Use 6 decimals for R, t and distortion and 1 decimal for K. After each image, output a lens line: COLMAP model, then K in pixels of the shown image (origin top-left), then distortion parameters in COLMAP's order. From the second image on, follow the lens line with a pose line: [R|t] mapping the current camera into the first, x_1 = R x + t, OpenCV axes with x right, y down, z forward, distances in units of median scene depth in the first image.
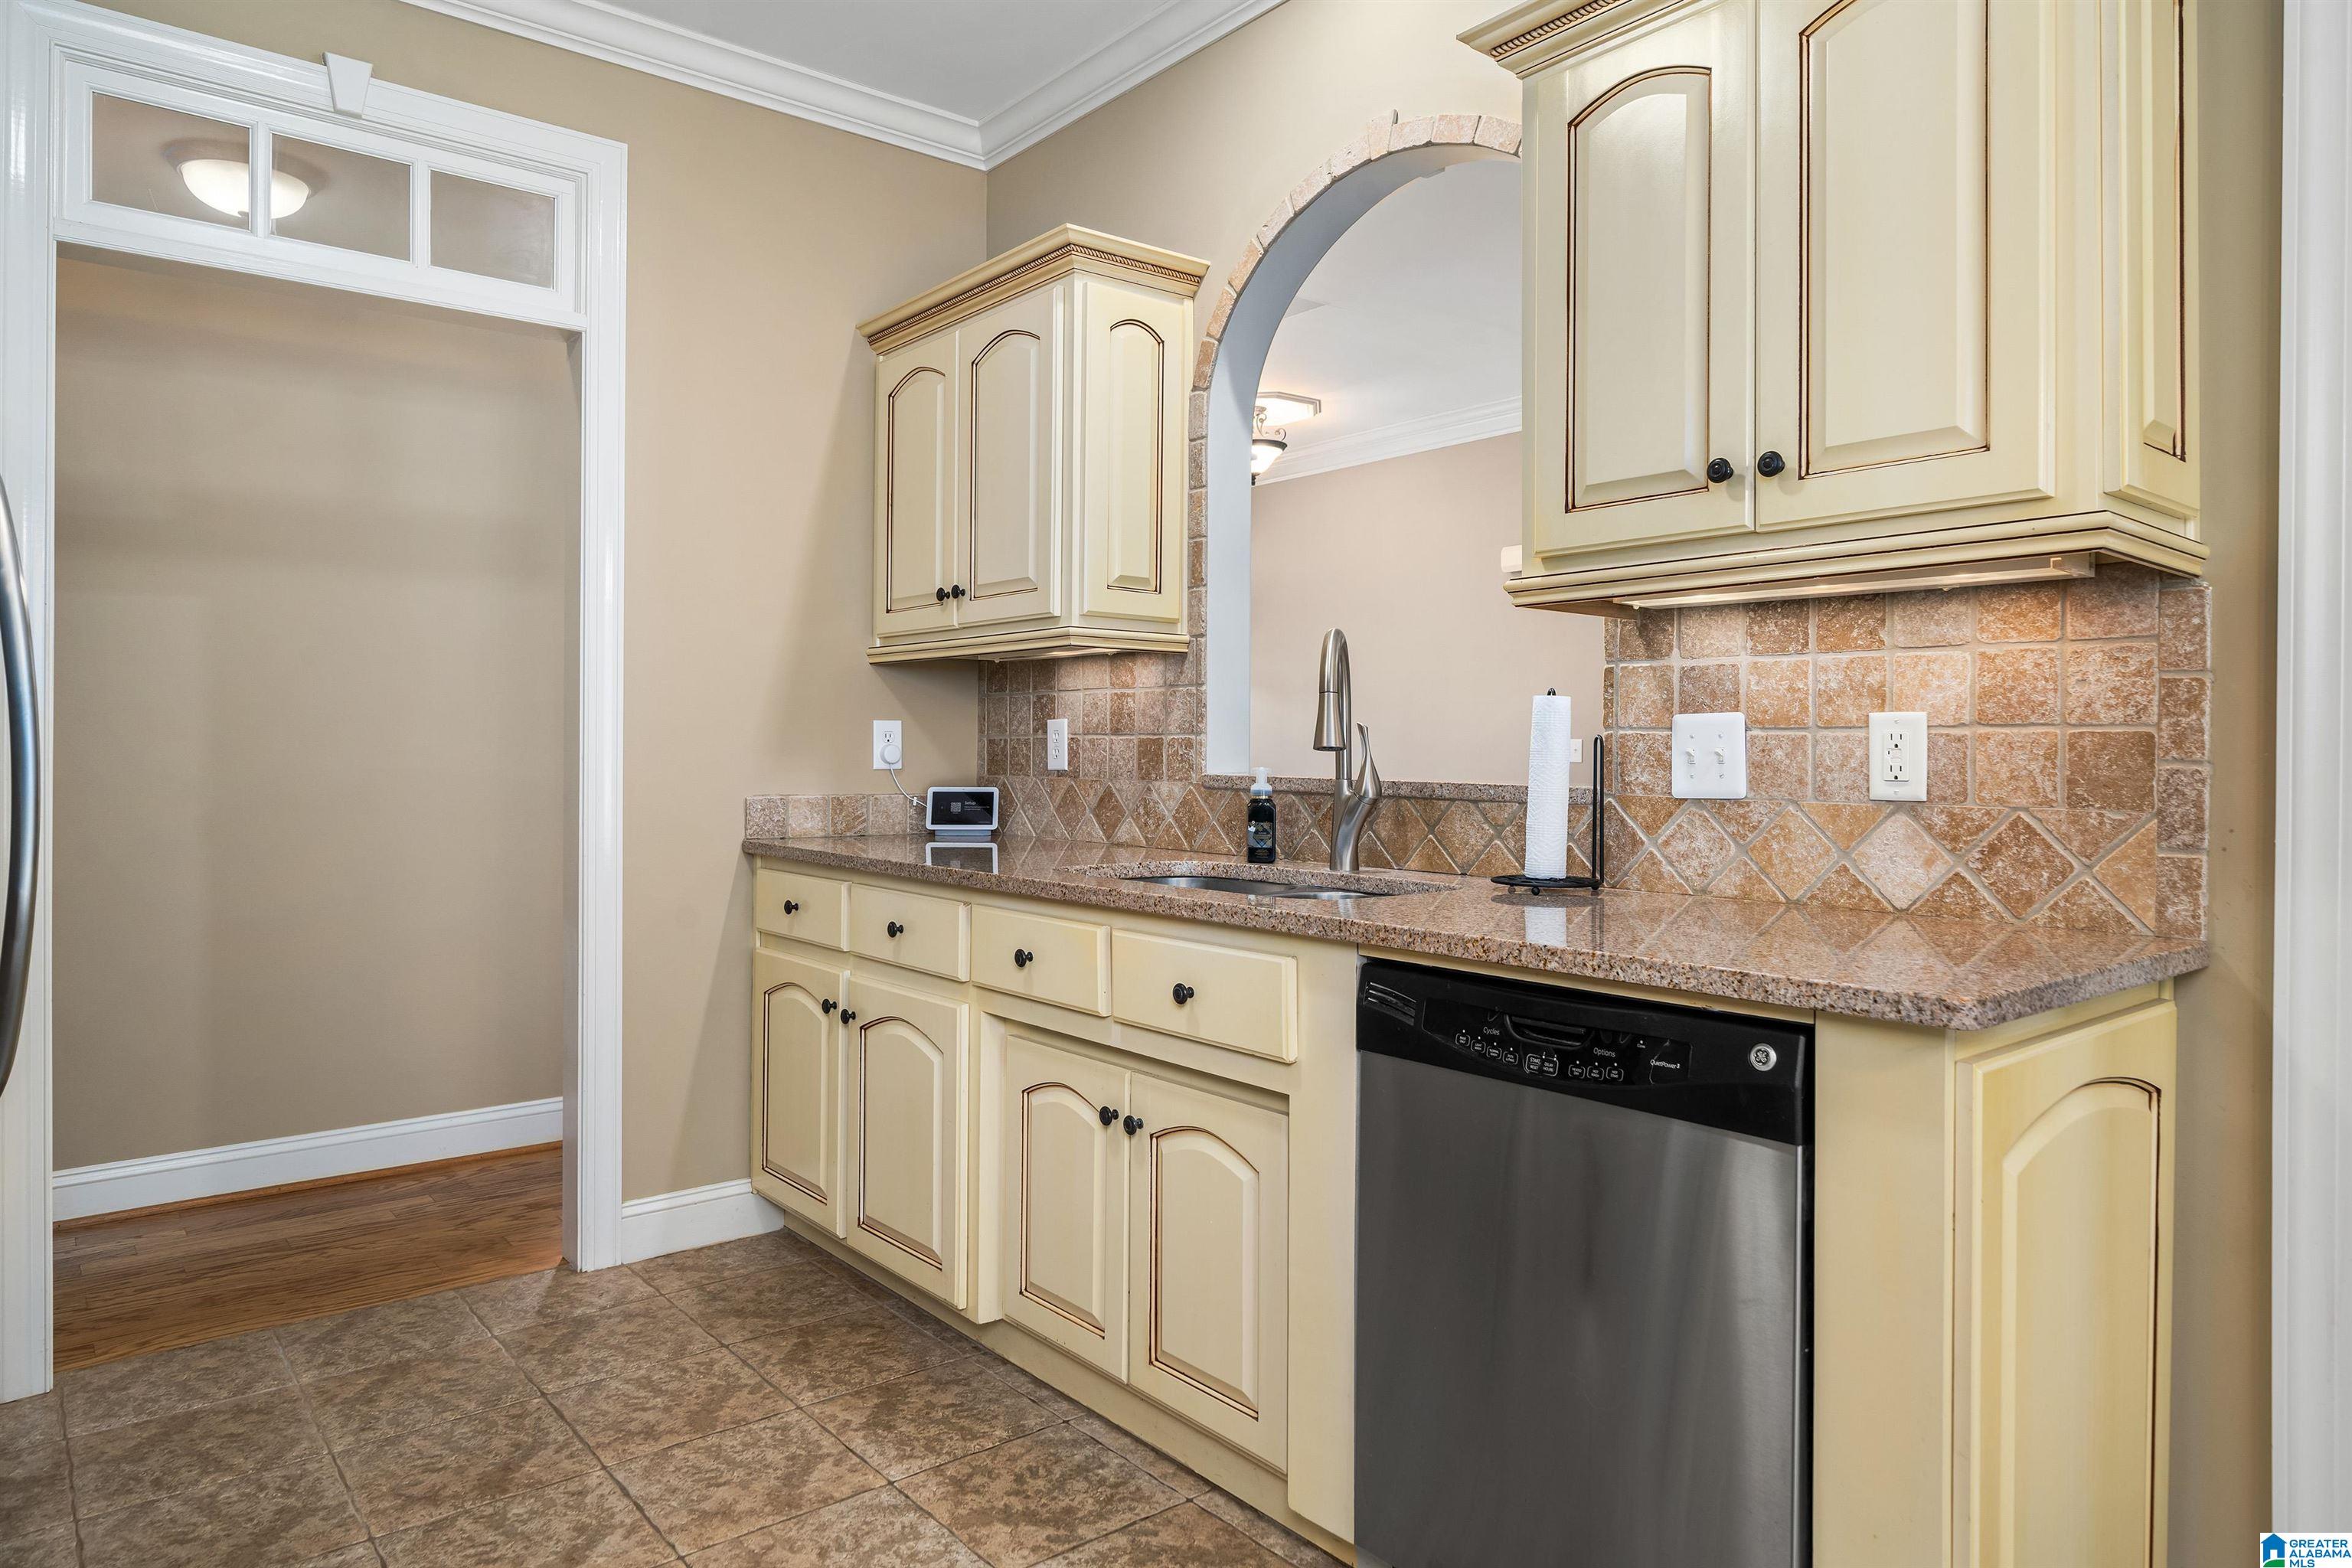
lens RADIAL K [[1442.0, 0, 1169.7], [0, 1442.0, 762.1], [0, 0, 1]] dist [0.000377, 0.001356]
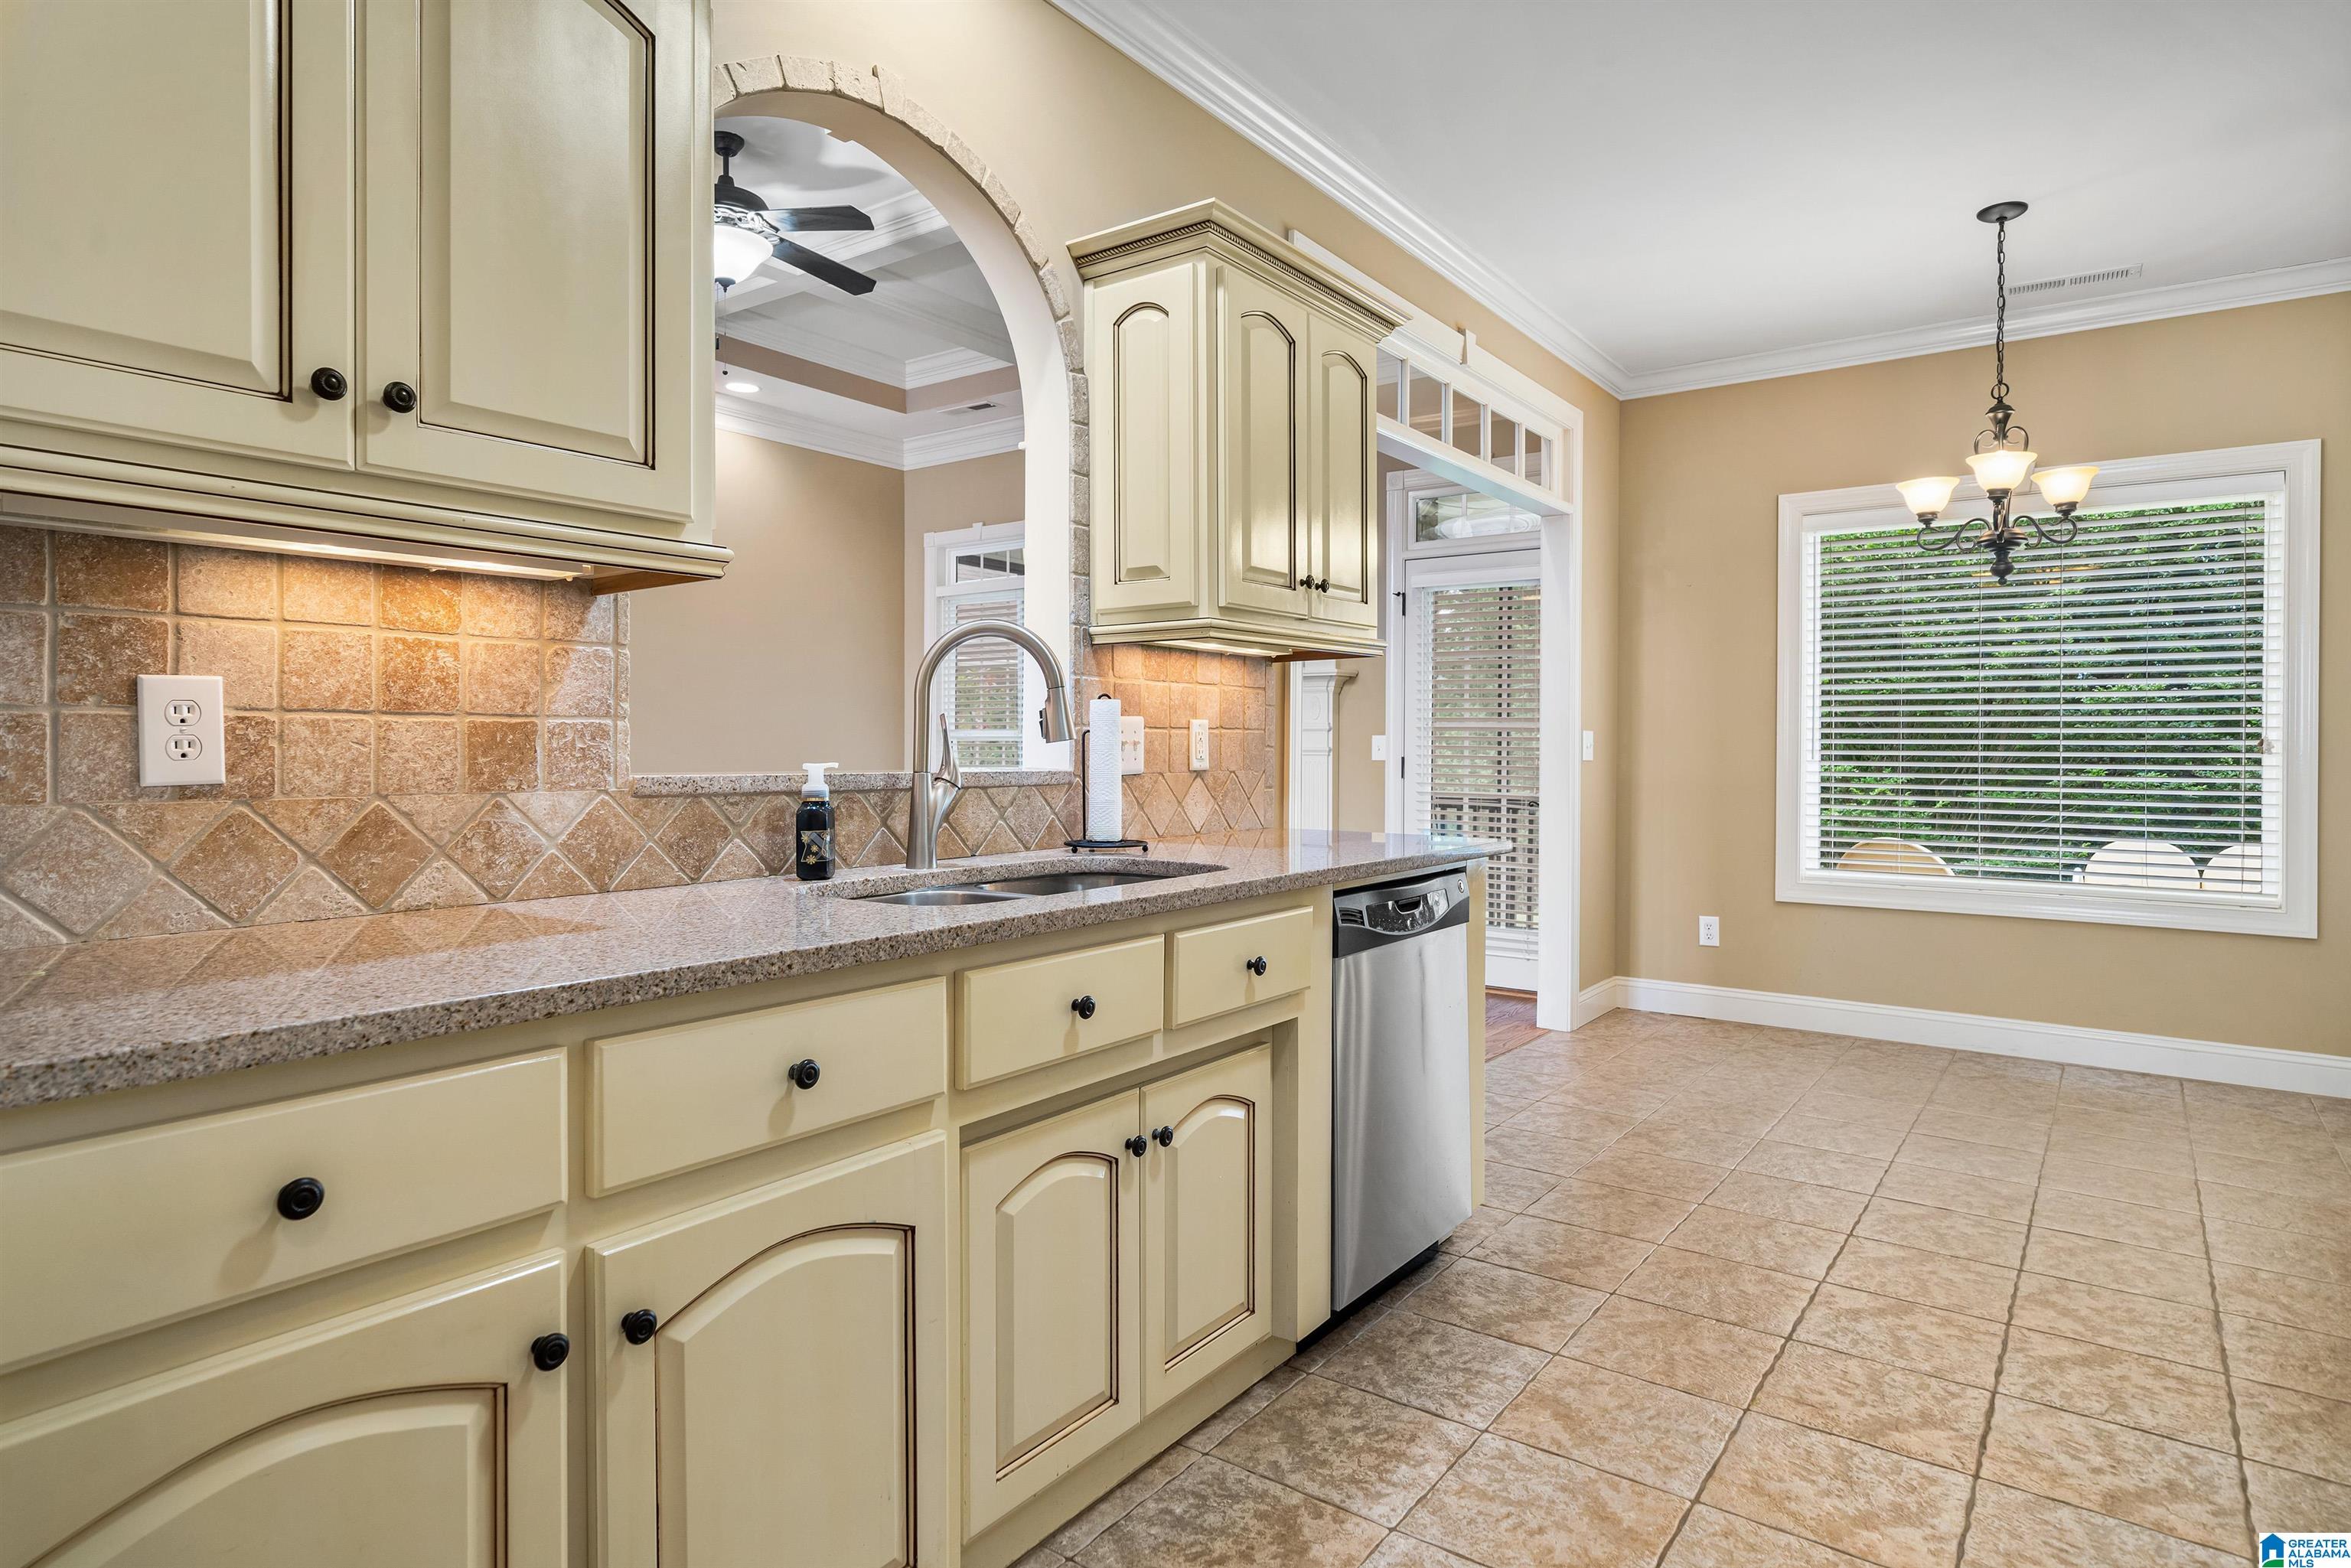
lens RADIAL K [[1271.9, 0, 1169.1], [0, 1271.9, 773.9], [0, 0, 1]] dist [0.001503, 0.000078]
pose [[-0.244065, -0.025120, 0.969433, -0.624497], [0.007667, 0.999583, 0.027832, -0.007834], [-0.969729, 0.014225, -0.243771, 0.896145]]
